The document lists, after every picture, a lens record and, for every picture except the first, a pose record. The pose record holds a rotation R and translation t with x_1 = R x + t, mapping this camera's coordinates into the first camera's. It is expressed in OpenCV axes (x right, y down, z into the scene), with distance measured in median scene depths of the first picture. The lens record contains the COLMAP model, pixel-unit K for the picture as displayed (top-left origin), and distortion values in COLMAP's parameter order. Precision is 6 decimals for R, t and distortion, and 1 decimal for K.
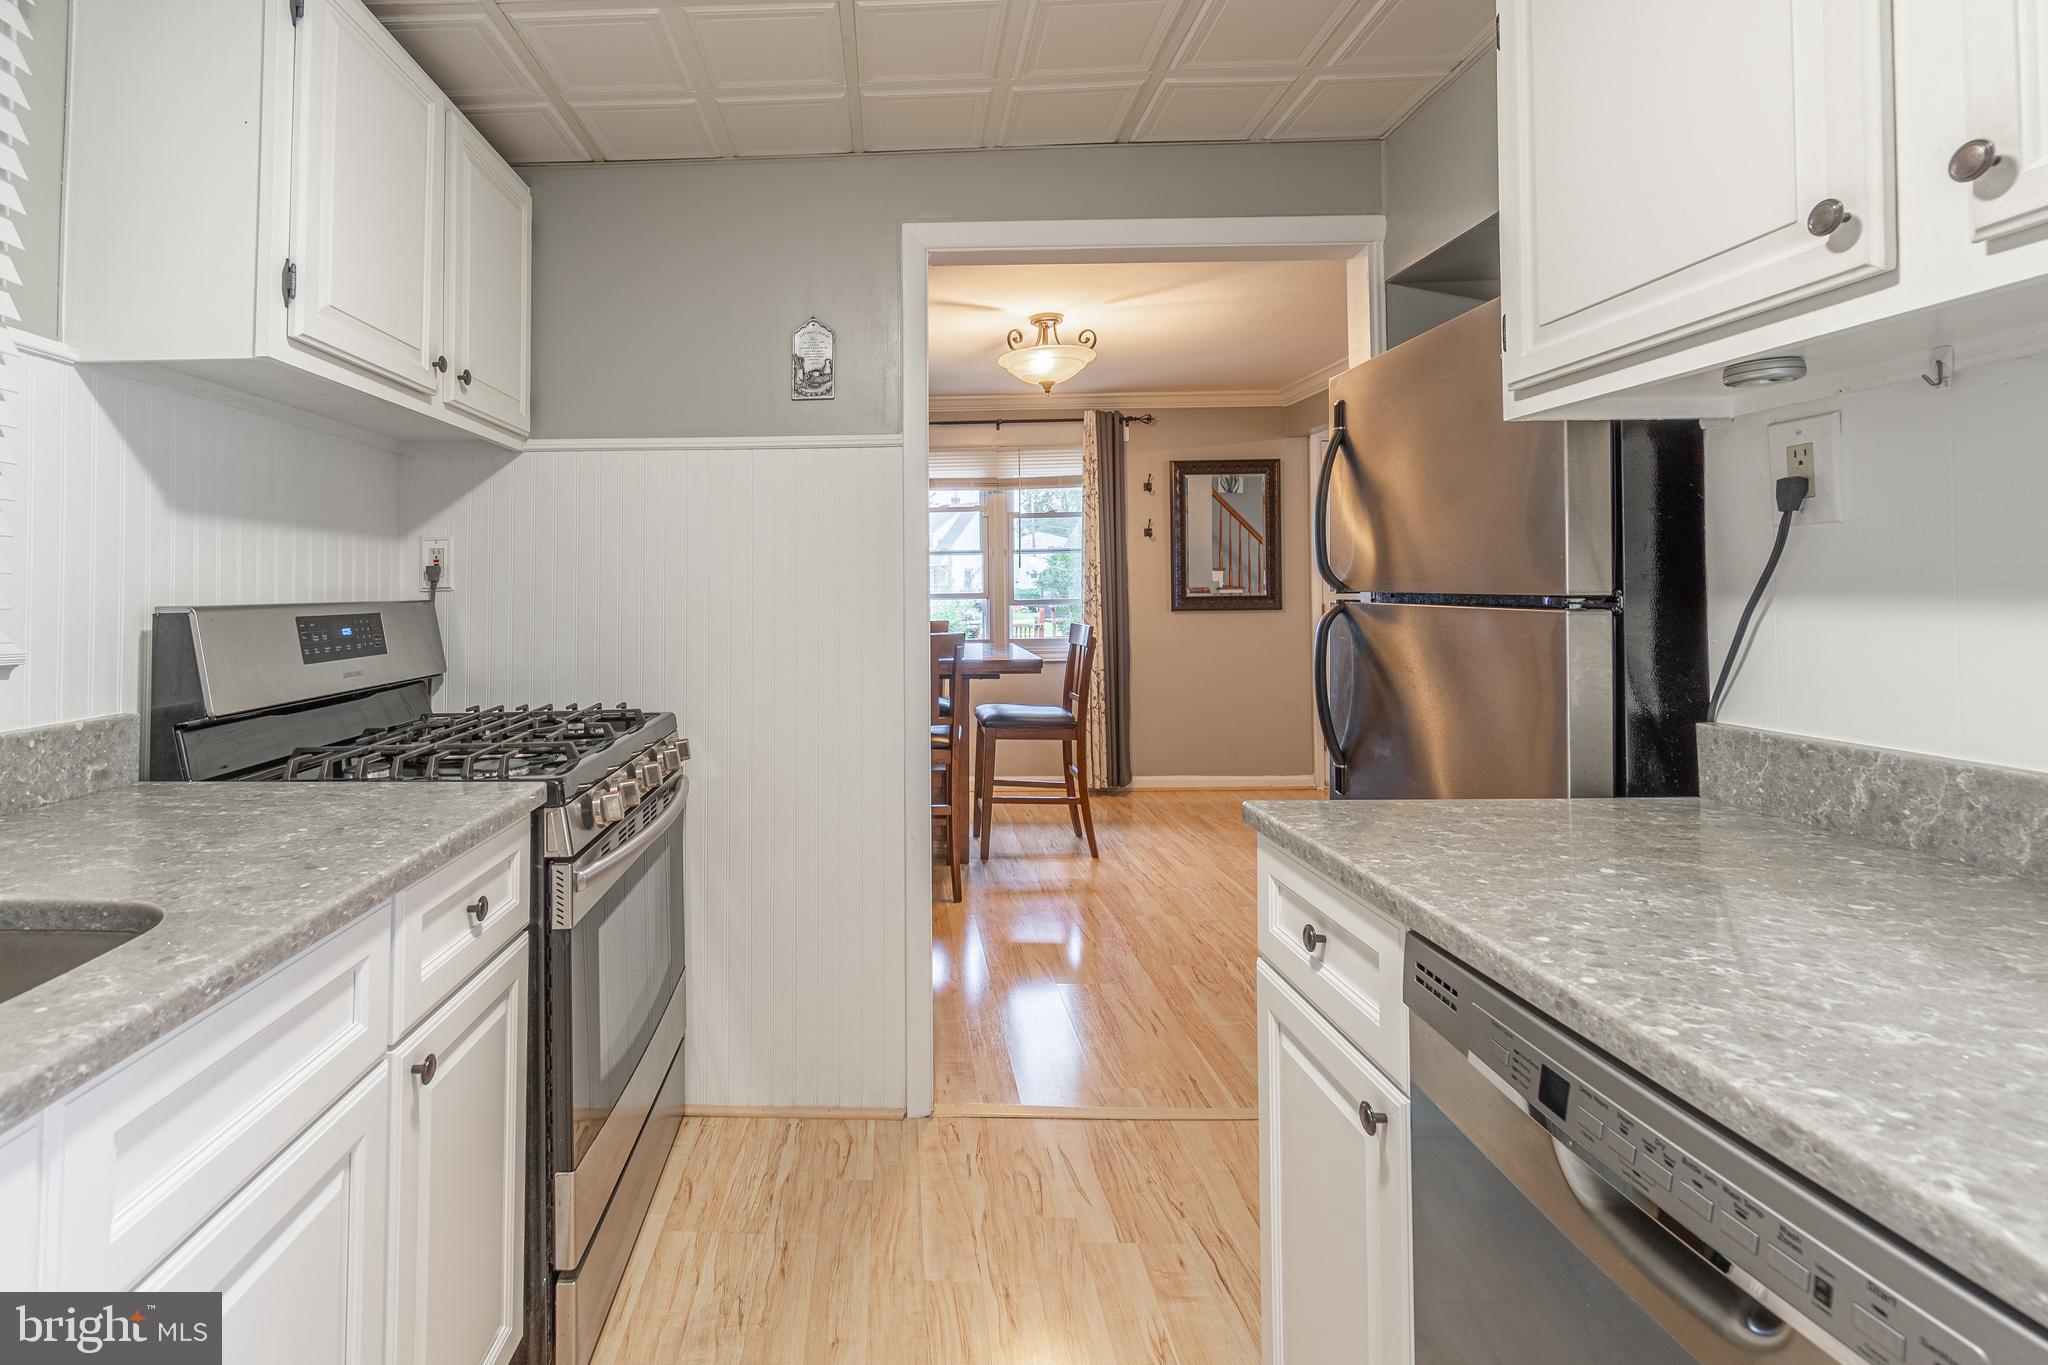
lens RADIAL K [[961.5, 0, 908.0], [0, 961.5, 557.2], [0, 0, 1]] dist [-0.006792, 0.000001]
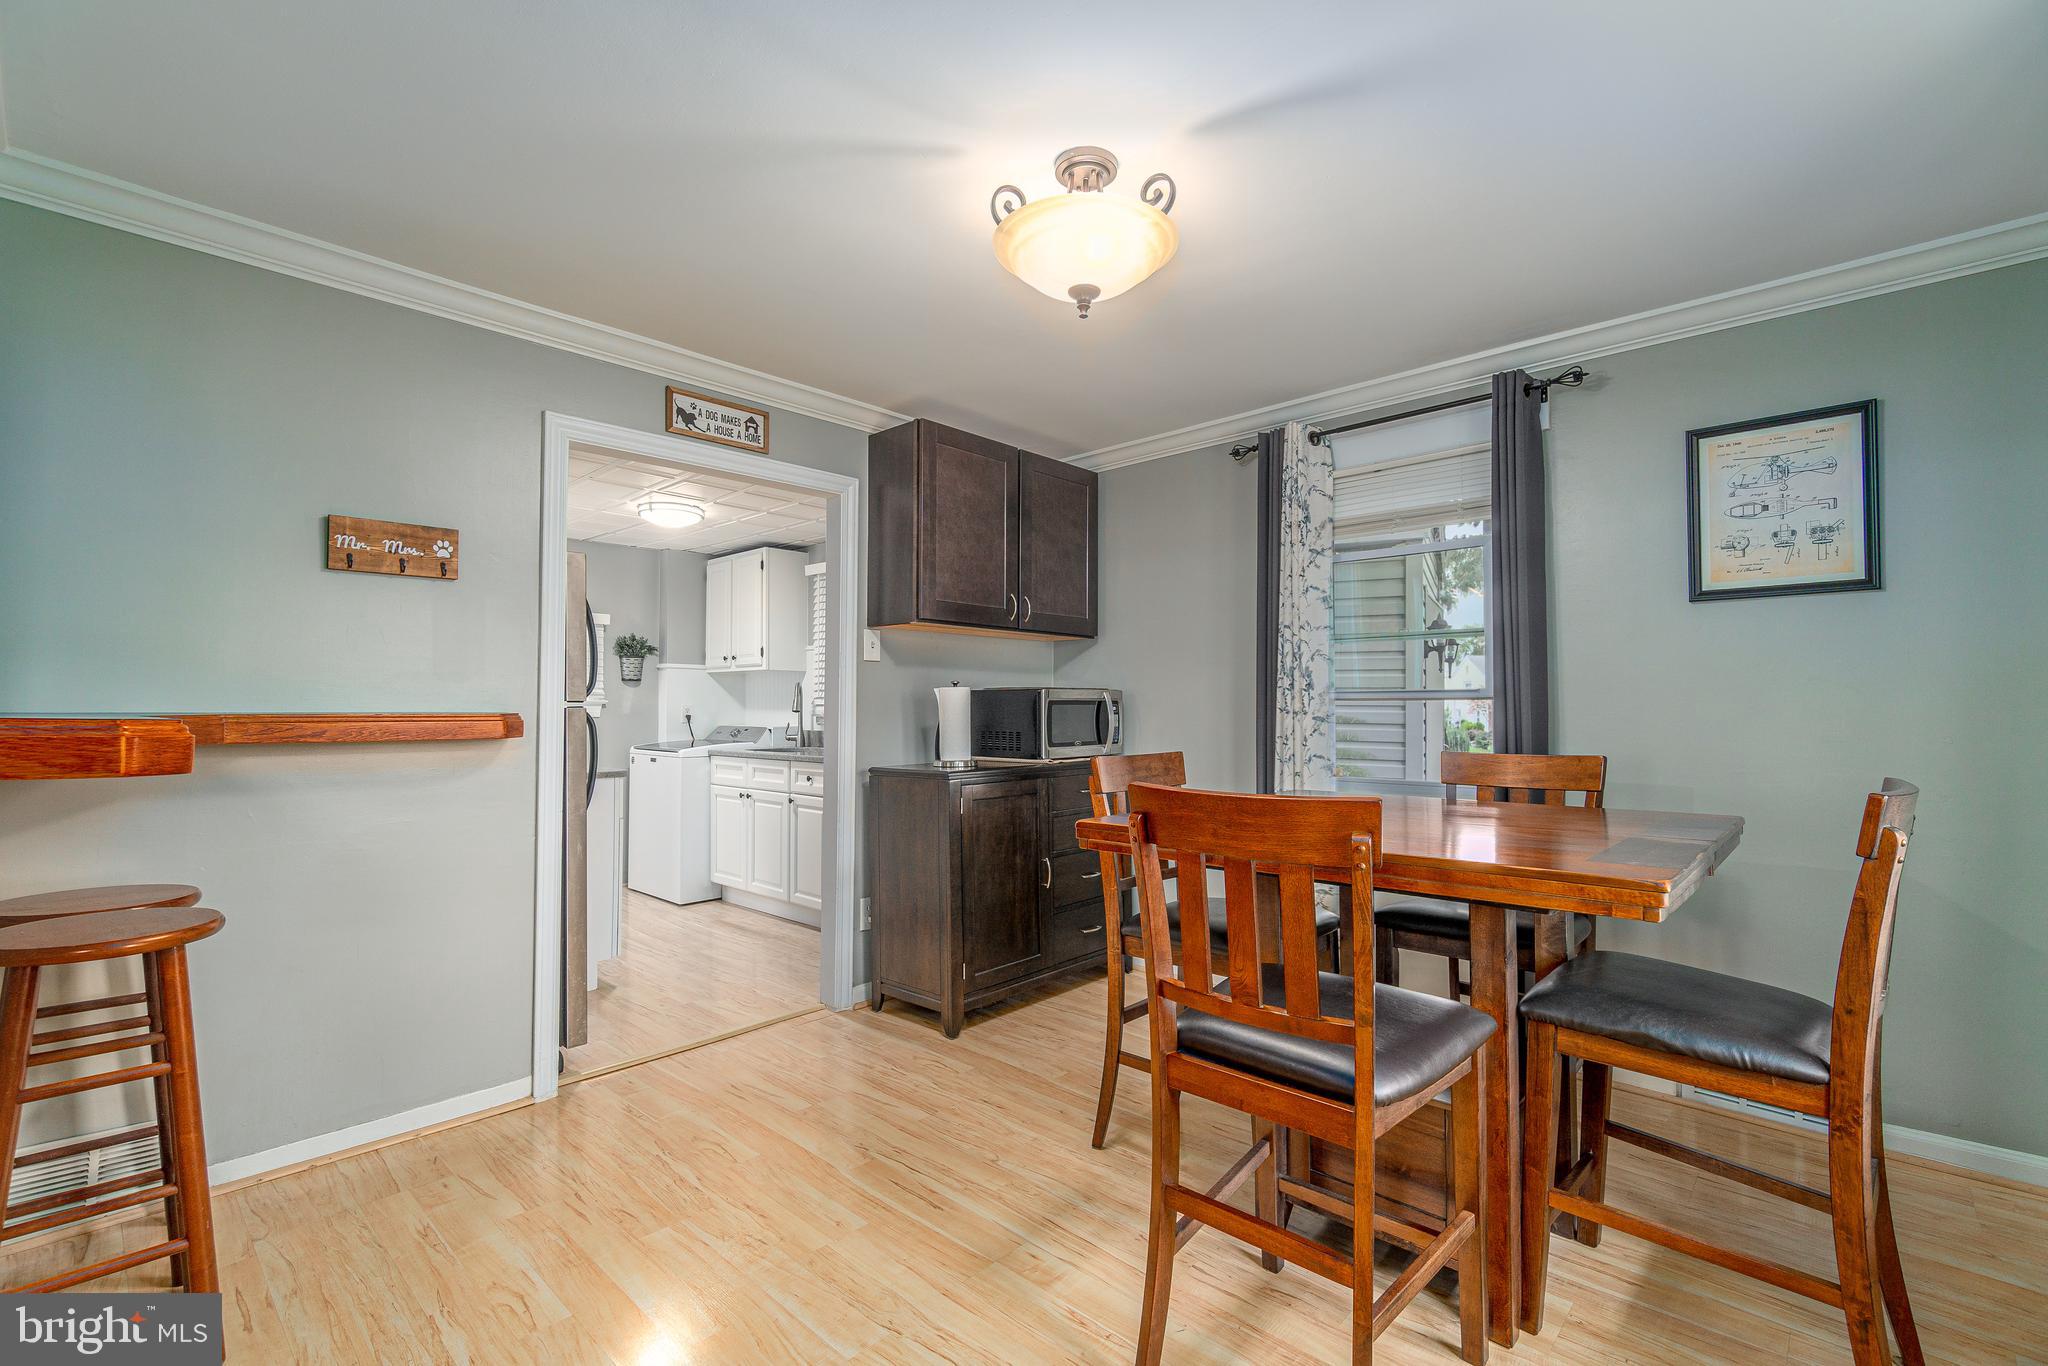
lens RADIAL K [[889.1, 0, 1023.6], [0, 889.1, 689.3], [0, 0, 1]] dist [-0.003258, 0.000808]
pose [[-0.661202, -0.009593, -0.750146, 1.267436], [0.030827, 0.998726, -0.039944, 0.116683], [0.749574, -0.049536, -0.660064, 2.976307]]
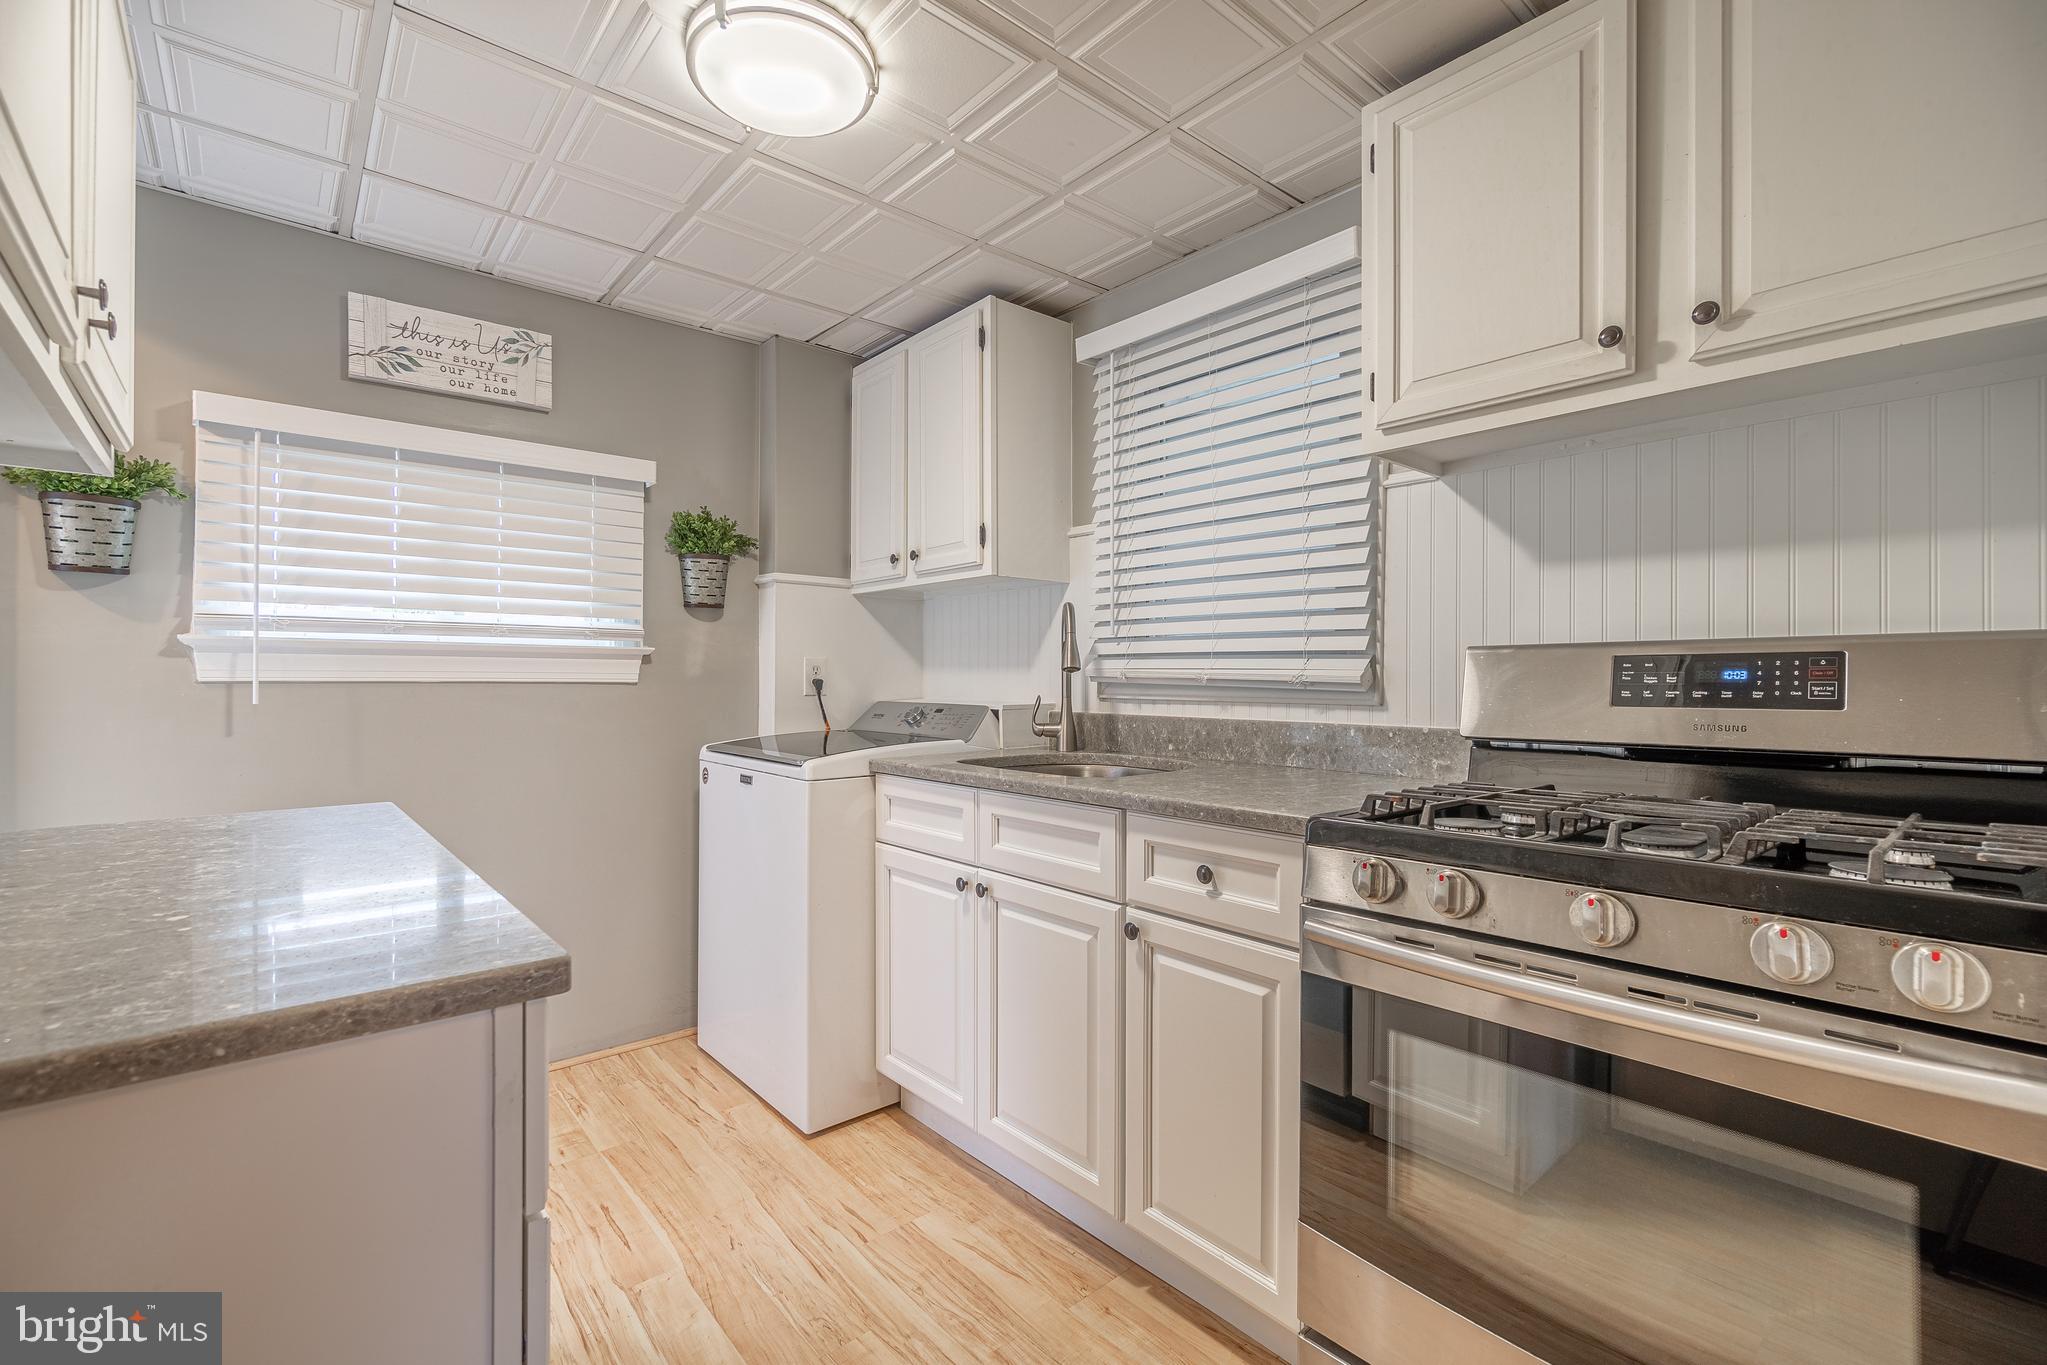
lens RADIAL K [[888.7, 0, 1012.3], [0, 888.7, 668.0], [0, 0, 1]] dist [-0.003258, 0.000808]
pose [[-0.746012, -0.003177, -0.665925, 0.386115], [0.027039, 0.999019, -0.035057, 0.086511], [0.665383, -0.044159, -0.745195, 1.224535]]
